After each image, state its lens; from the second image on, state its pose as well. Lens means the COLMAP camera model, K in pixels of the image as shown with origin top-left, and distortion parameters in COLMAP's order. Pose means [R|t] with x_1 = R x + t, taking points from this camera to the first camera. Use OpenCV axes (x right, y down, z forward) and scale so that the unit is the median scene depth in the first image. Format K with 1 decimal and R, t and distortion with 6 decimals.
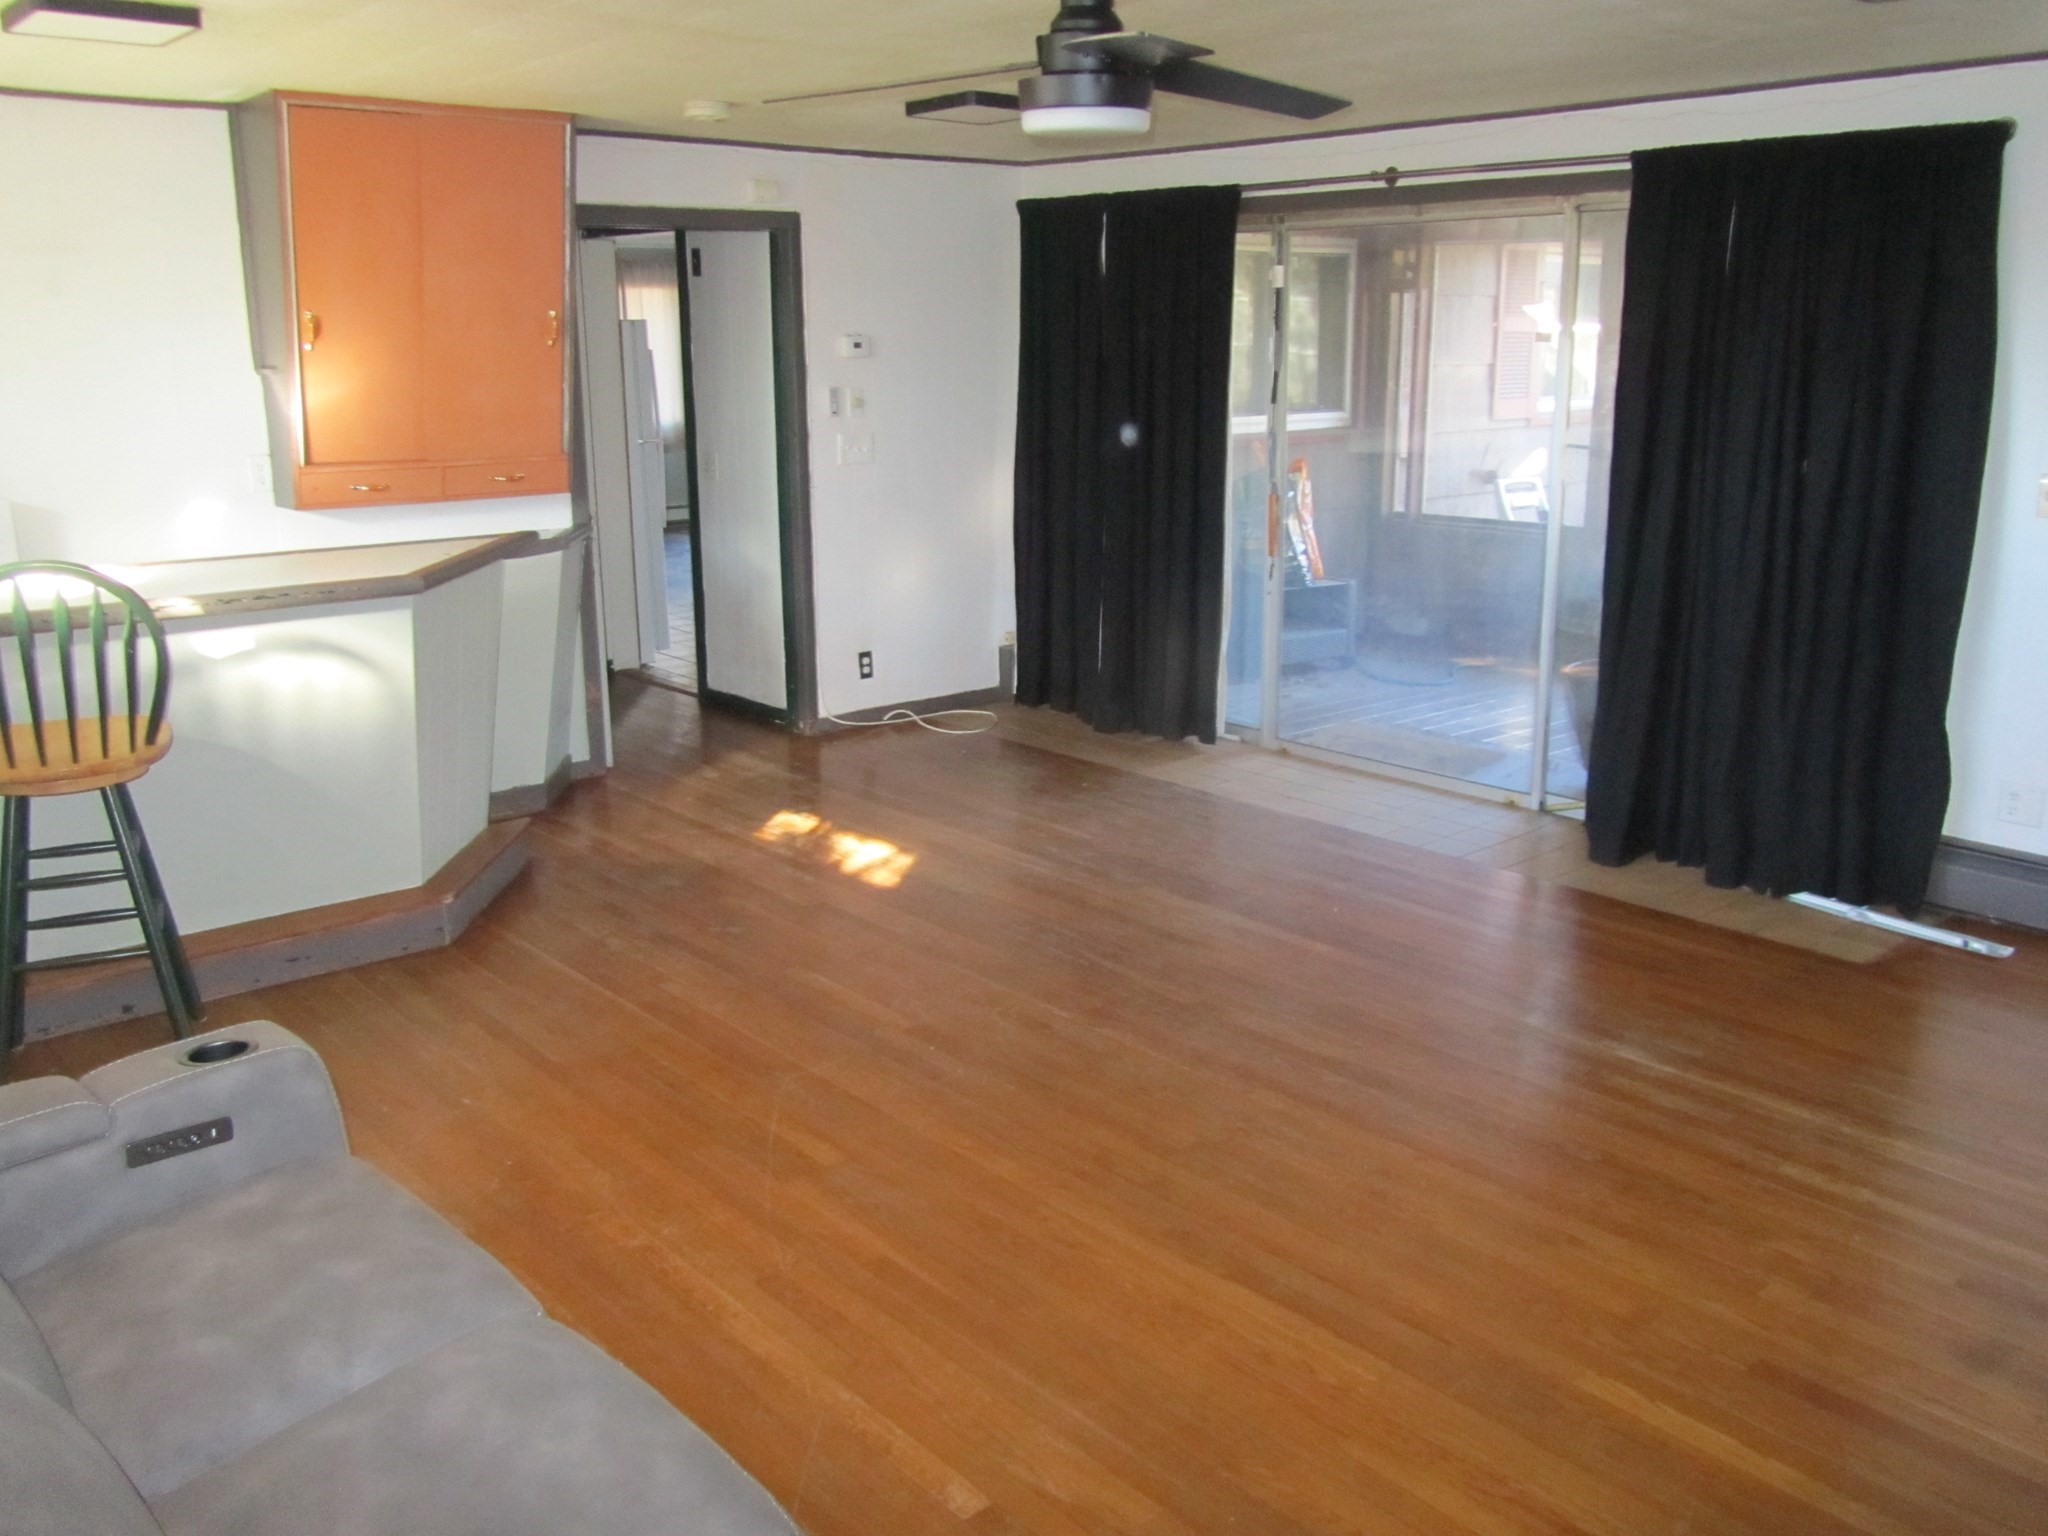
lens RADIAL K [[1712.6, 0, 1041.6], [0, 1712.6, 761.4], [0, 0, 1]] dist [-0.007699, -0.007996]
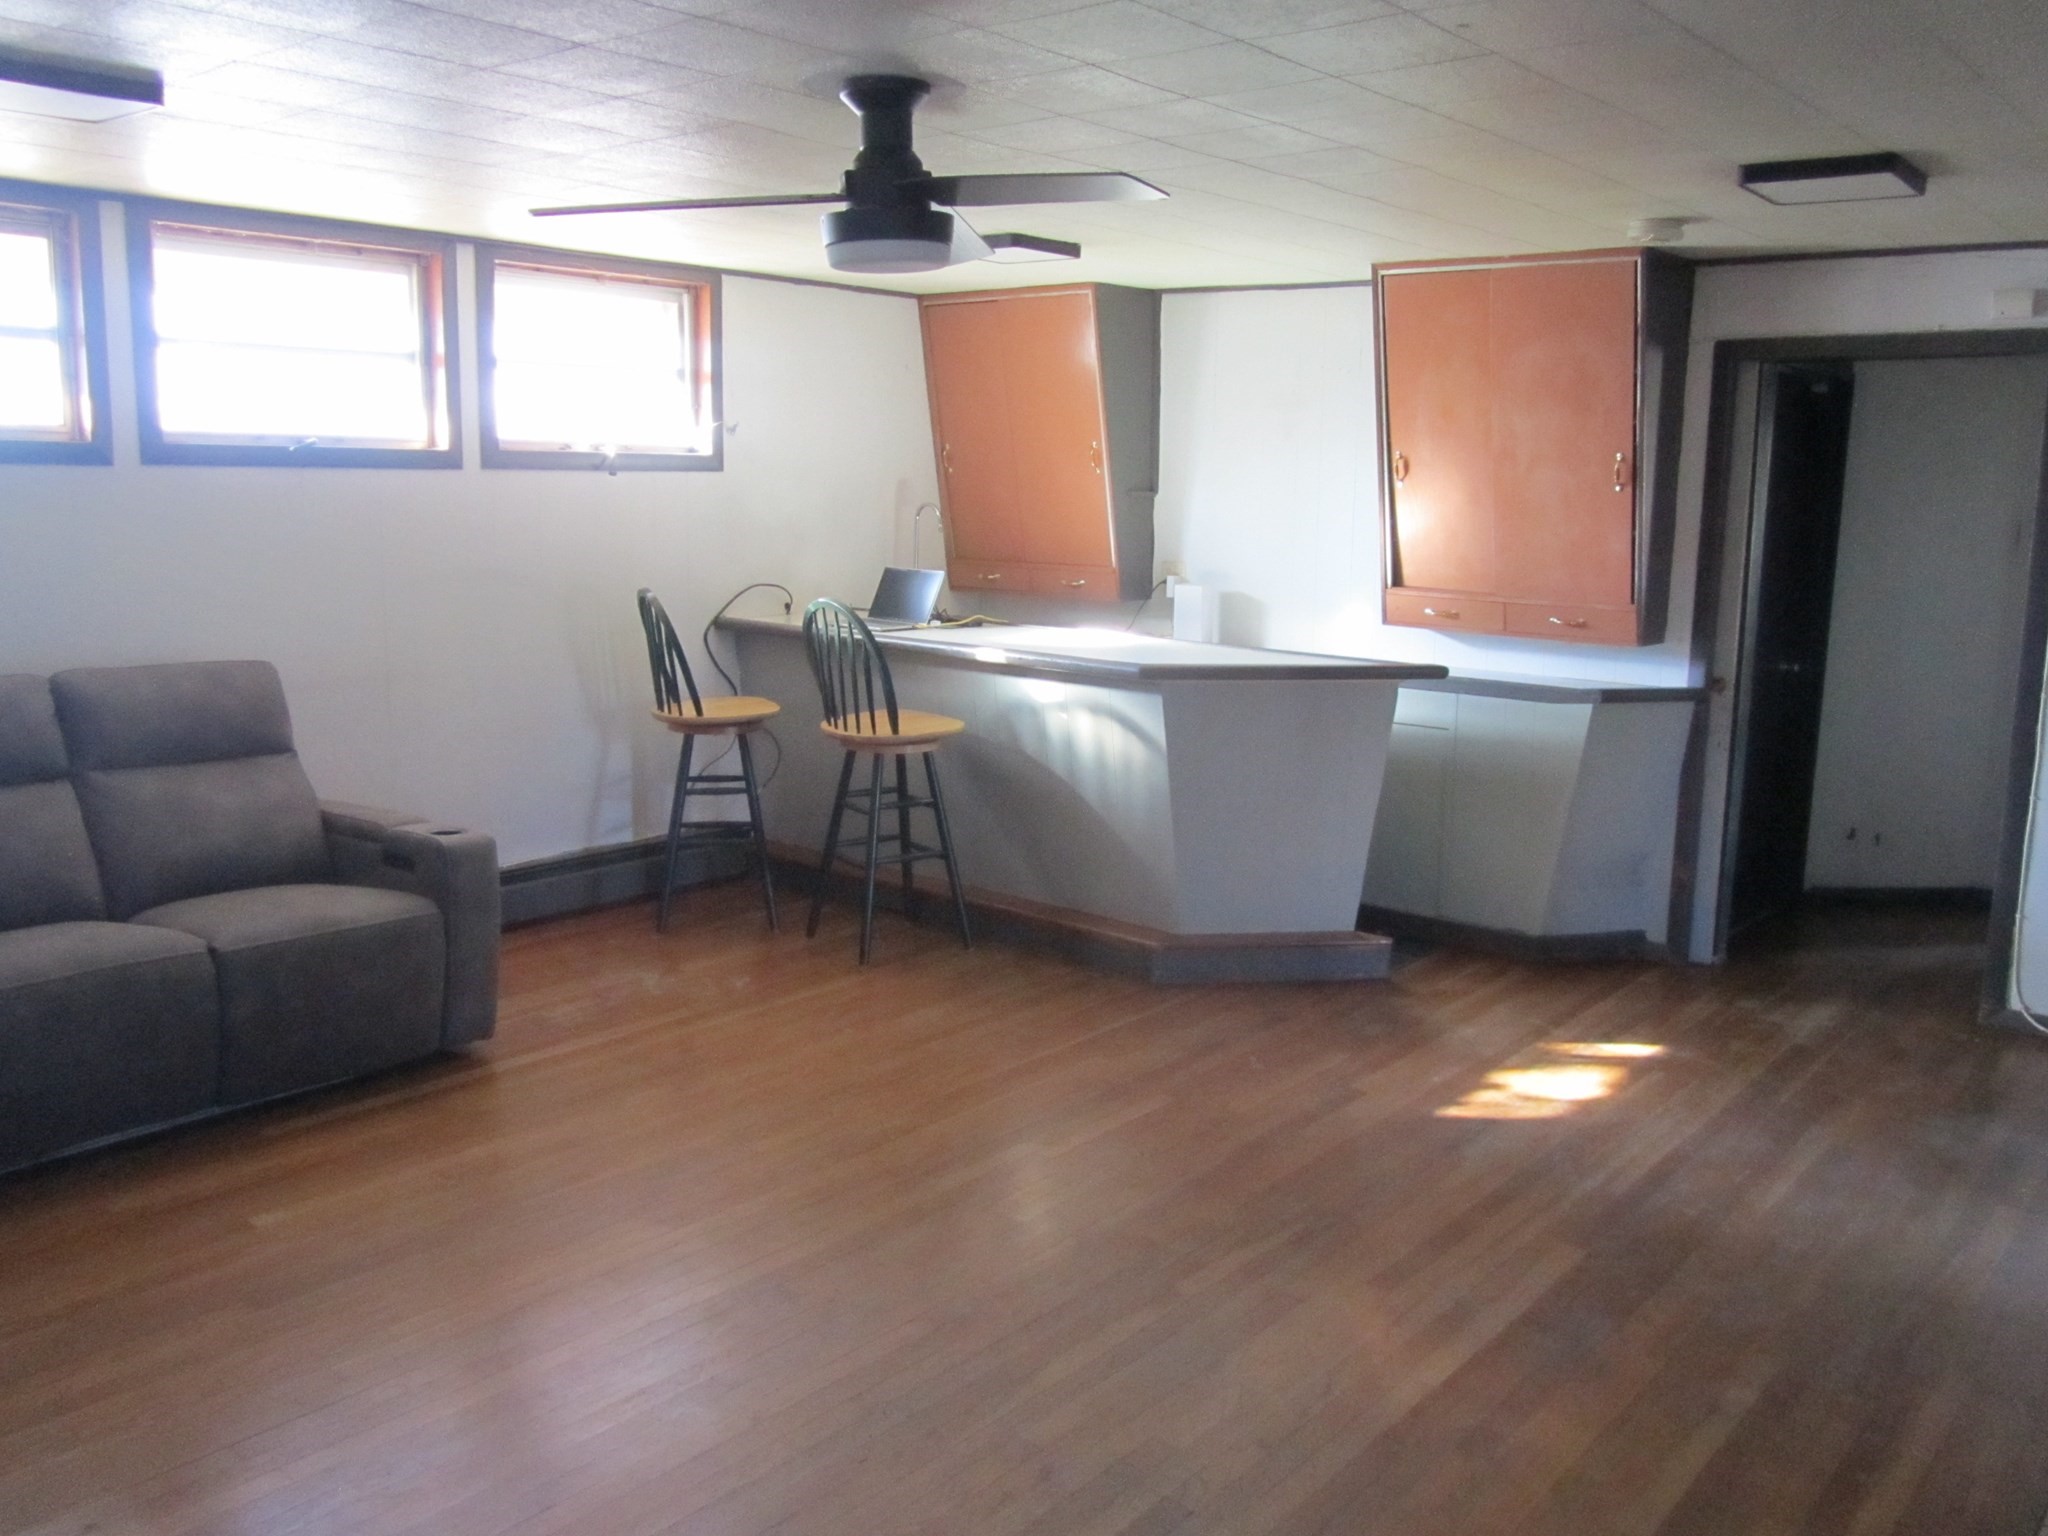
lens RADIAL K [[1712.6, 0, 1041.5], [0, 1712.6, 773.1], [0, 0, 1]] dist [-0.007699, -0.007996]
pose [[0.164043, 0.177386, -0.970373, 0.666230], [-0.265496, 0.955341, 0.129755, -0.144658], [0.950054, 0.236344, 0.203813, 0.596551]]
